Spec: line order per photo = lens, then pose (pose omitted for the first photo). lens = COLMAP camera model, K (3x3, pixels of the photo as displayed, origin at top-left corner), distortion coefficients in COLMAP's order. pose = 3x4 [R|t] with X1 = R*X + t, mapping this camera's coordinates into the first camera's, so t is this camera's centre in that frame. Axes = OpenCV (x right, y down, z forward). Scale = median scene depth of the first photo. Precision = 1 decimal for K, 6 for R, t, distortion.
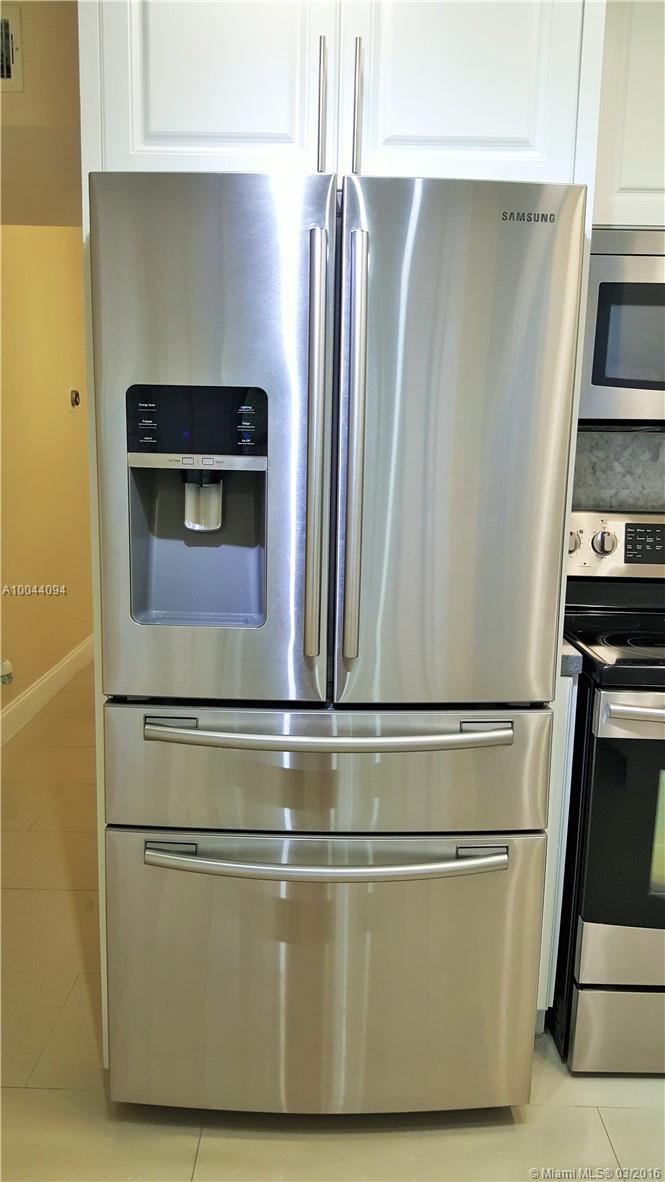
lens RADIAL K [[870.8, 0, 311.7], [0, 870.8, 583.0], [0, 0, 1]] dist [0.114450, -0.218621]
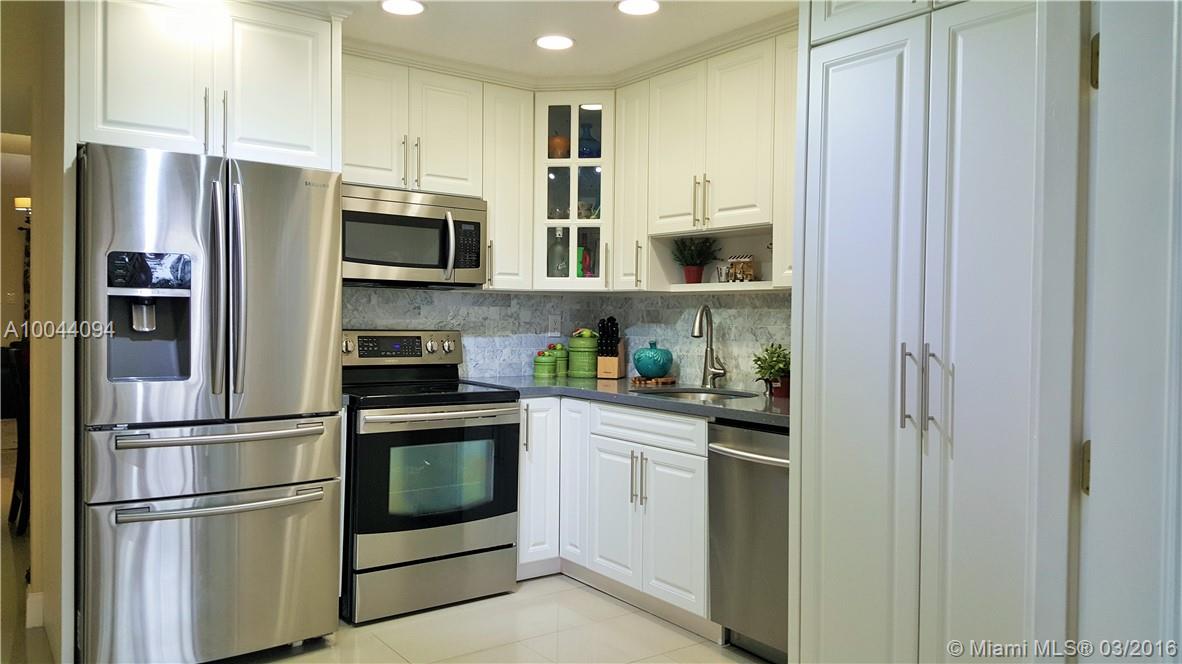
lens RADIAL K [[870.8, 0, 591.0], [0, 870.8, 332.0], [0, 0, 1]] dist [0.114450, -0.218621]
pose [[0.793368, -0.016970, 0.608506, -0.508735], [0.102182, 0.989140, -0.105640, 0.231310], [-0.600106, 0.145990, 0.786486, -1.000298]]
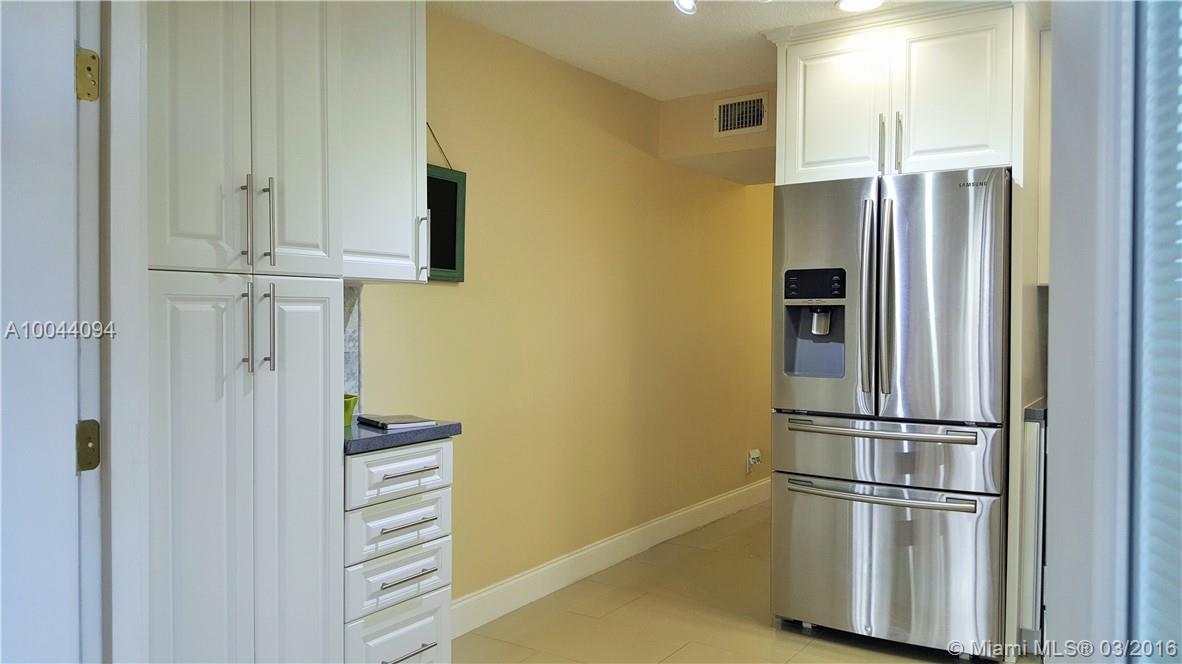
lens RADIAL K [[870.8, 0, 591.0], [0, 870.8, 332.0], [0, 0, 1]] dist [0.114450, -0.218621]
pose [[0.839689, -0.006773, -0.543026, 0.578224], [-0.082994, 0.986576, -0.140640, 0.286189], [0.536689, 0.163162, 0.827855, -1.098841]]
